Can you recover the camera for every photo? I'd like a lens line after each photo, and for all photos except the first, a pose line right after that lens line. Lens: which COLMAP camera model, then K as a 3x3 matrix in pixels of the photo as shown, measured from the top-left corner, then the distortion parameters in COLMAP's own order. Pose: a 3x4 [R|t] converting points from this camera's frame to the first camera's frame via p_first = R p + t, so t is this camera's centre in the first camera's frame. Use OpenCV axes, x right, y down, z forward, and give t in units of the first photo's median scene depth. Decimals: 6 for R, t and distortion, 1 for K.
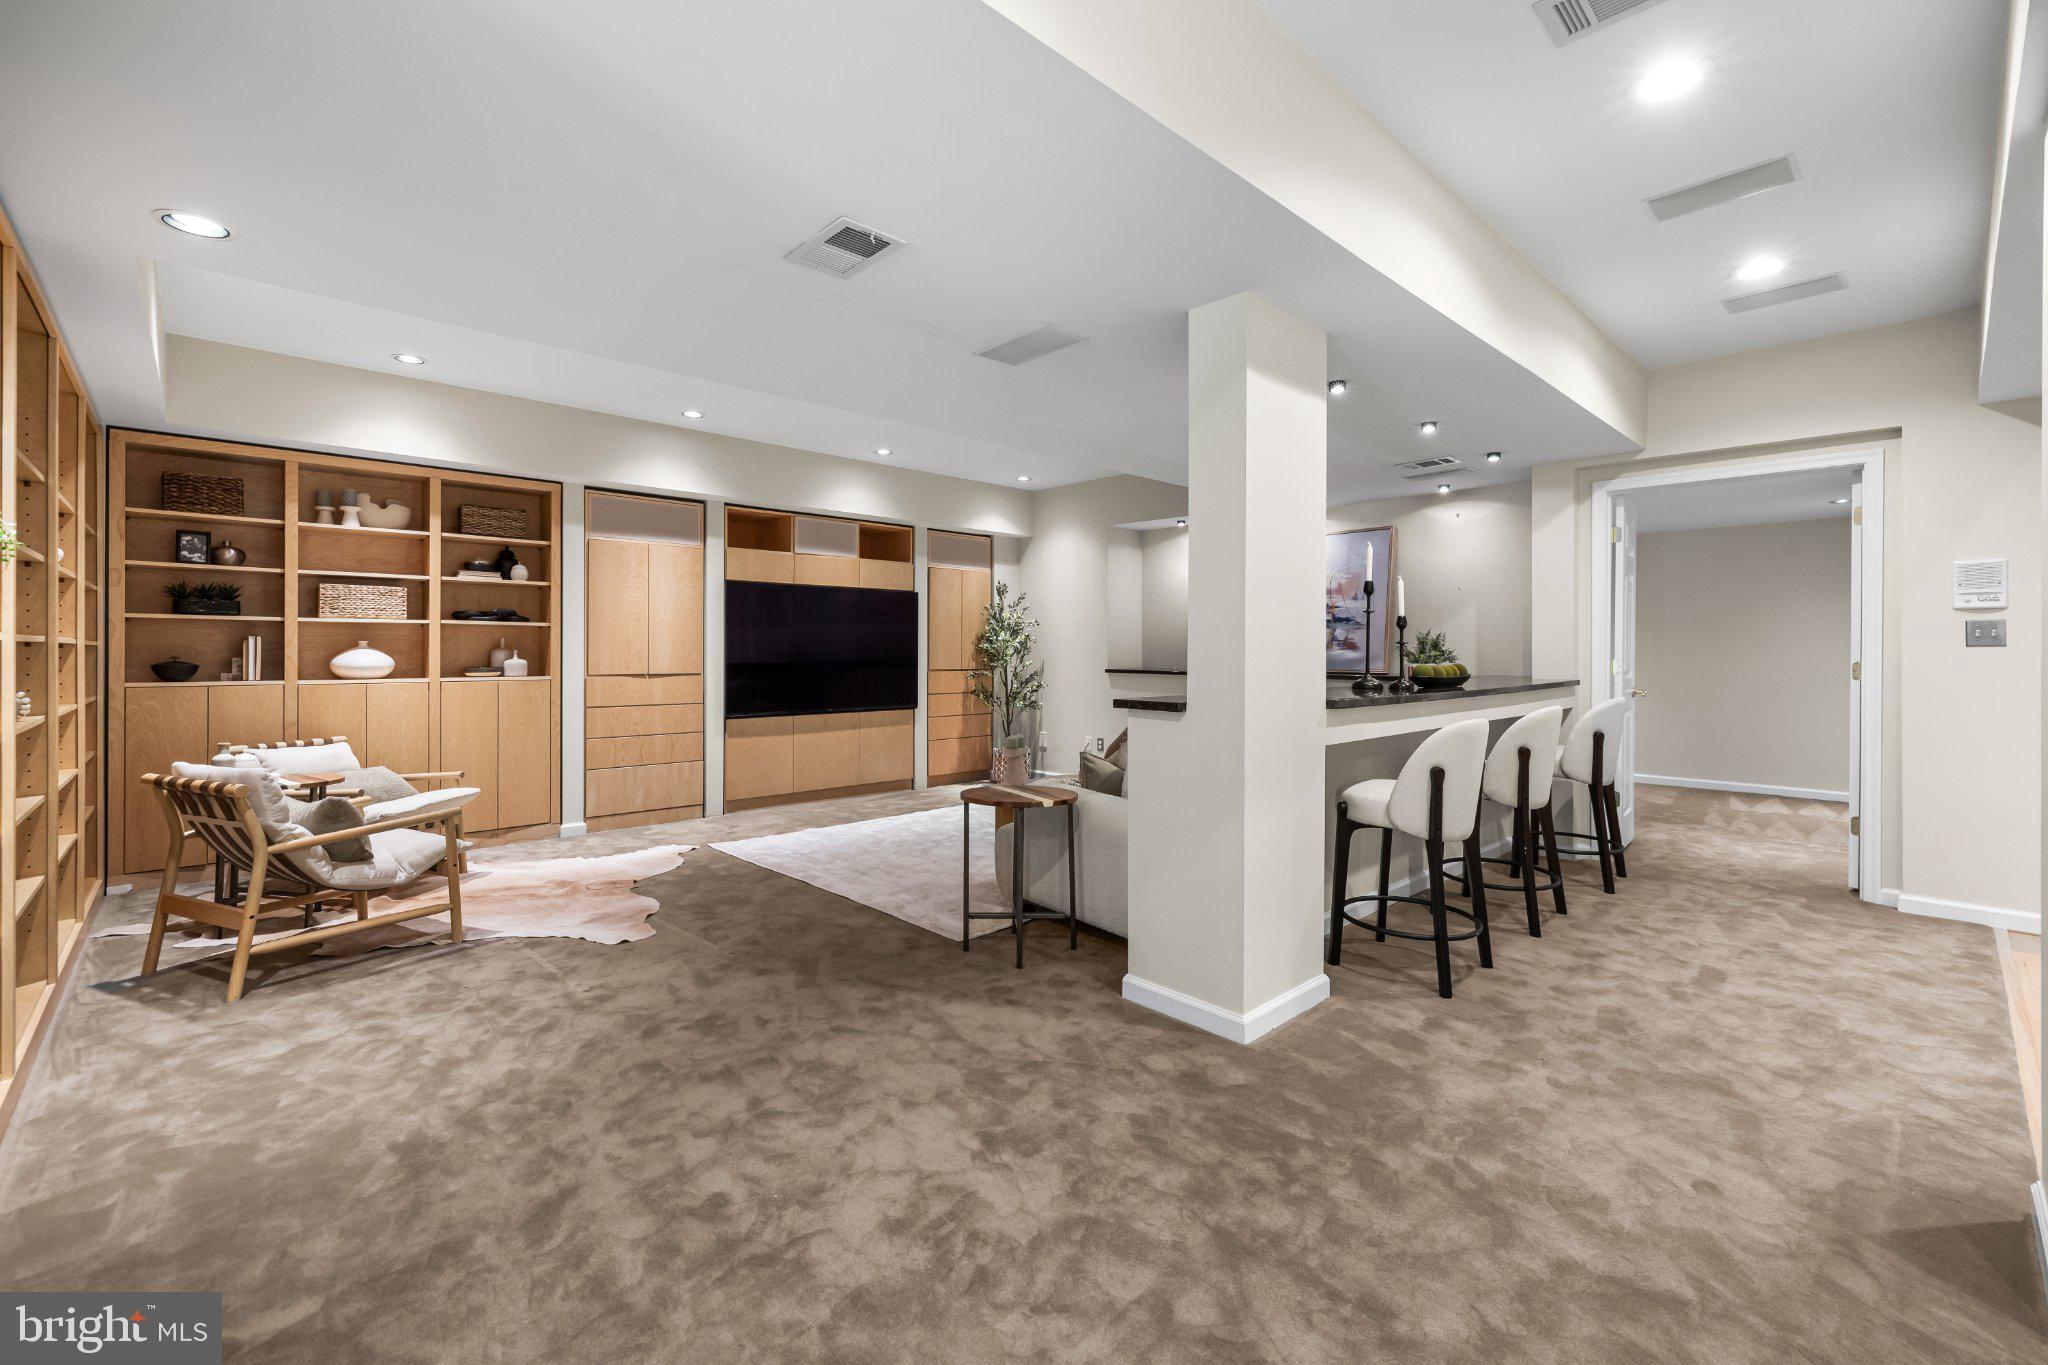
lens RADIAL K [[882.4, 0, 1061.4], [0, 882.4, 640.0], [0, 0, 1]] dist [0.011394, 0.000675]
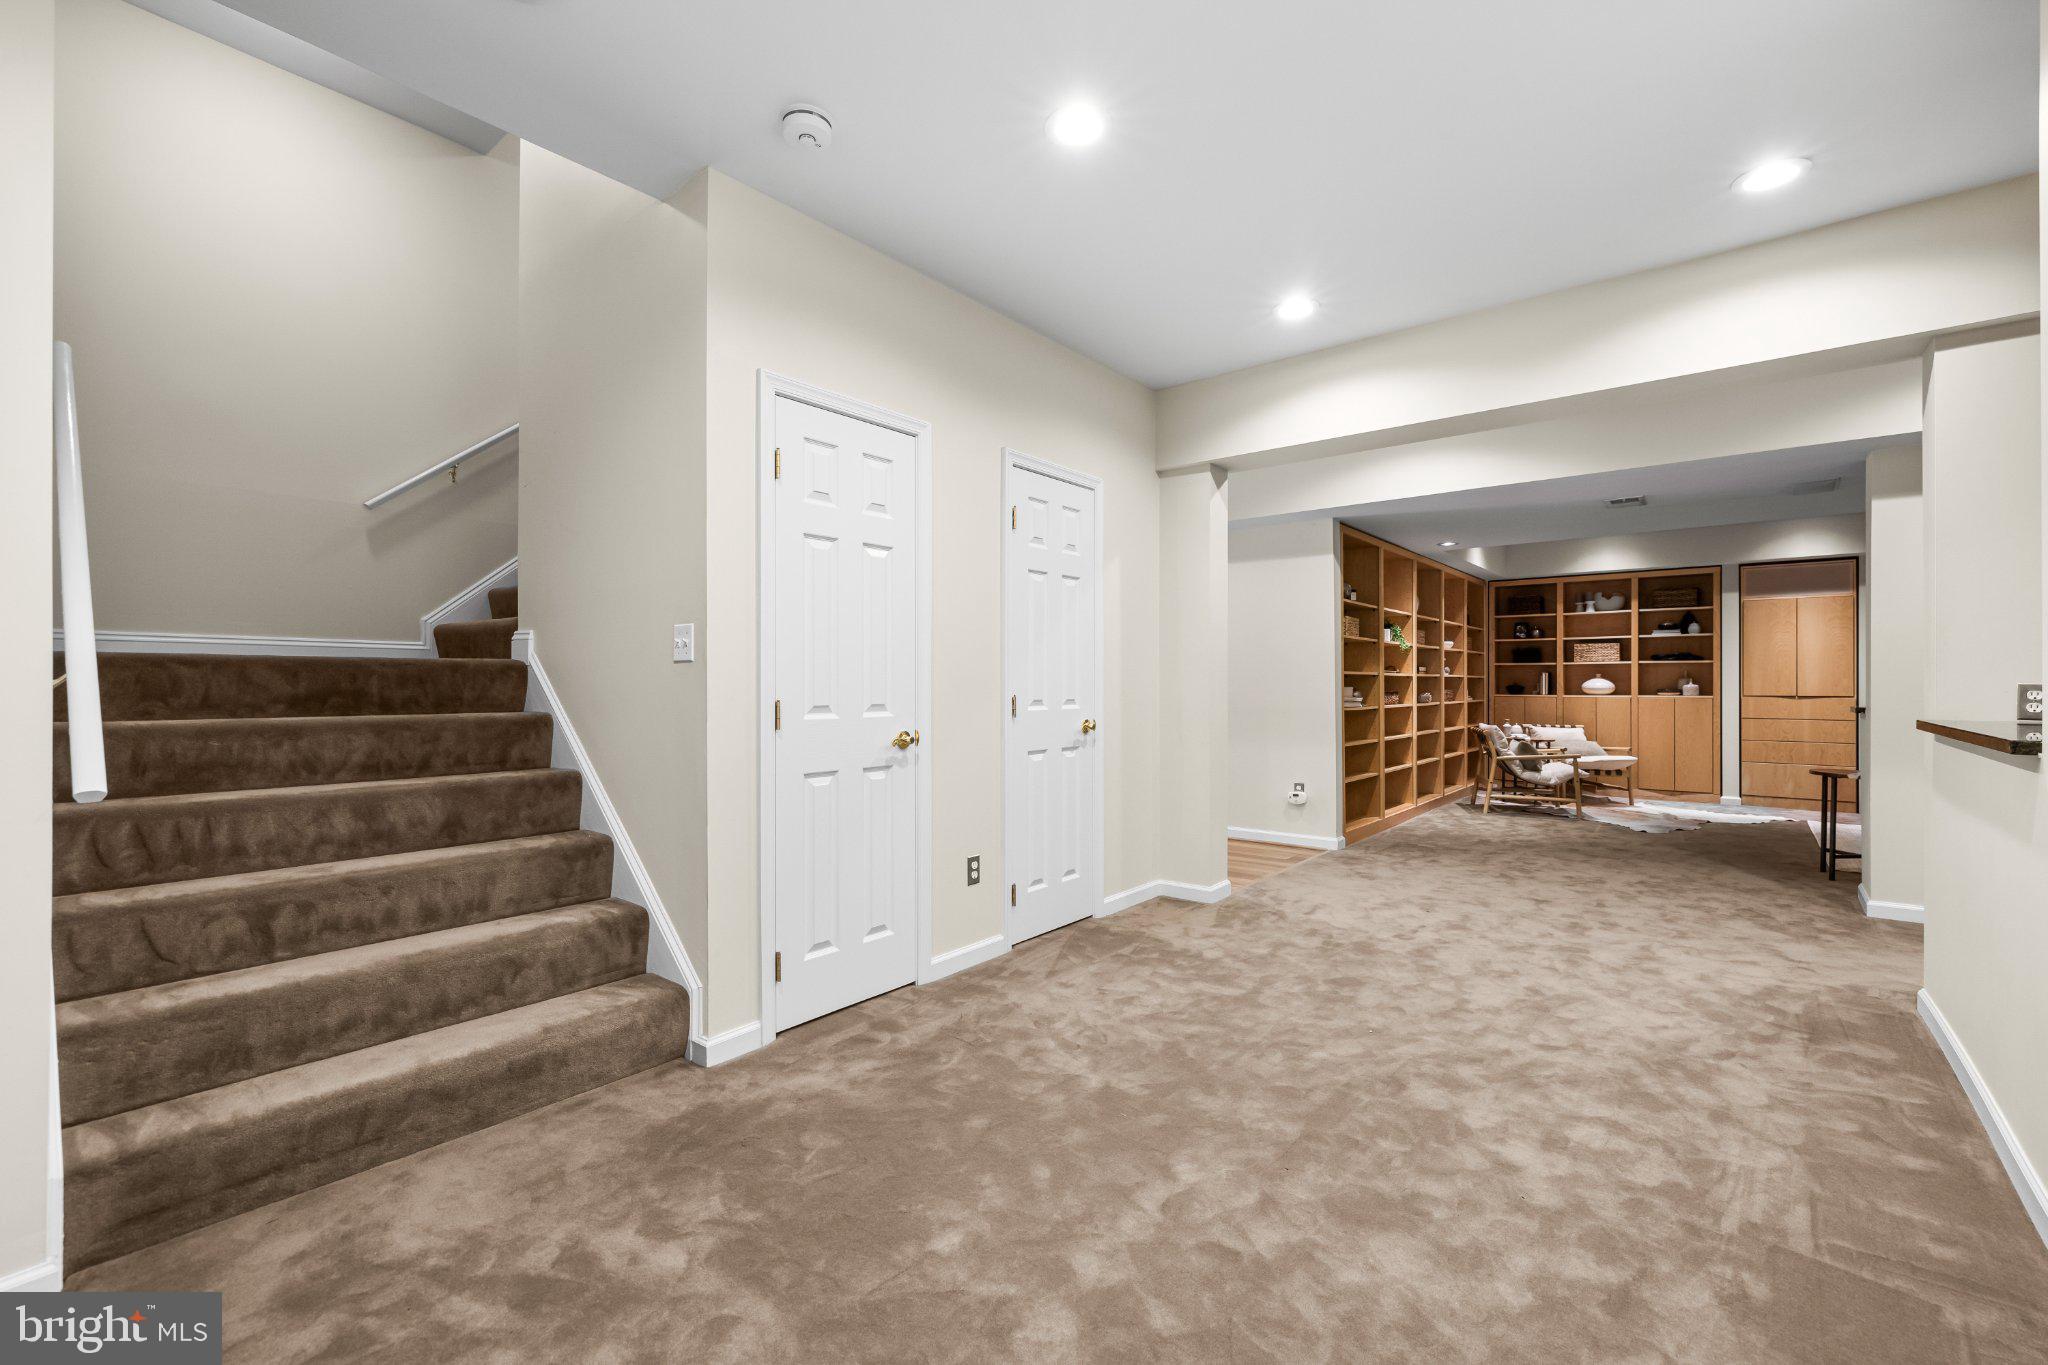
lens RADIAL K [[817.6, 0, 1025.4], [0, 817.6, 680.6], [0, 0, 1]] dist [-0.000471, -0.000035]
pose [[0.076399, -0.007845, -0.997046, 0.791249], [0.007329, 0.999946, -0.007306, 0.018393], [0.997050, -0.006749, 0.076453, -0.295020]]
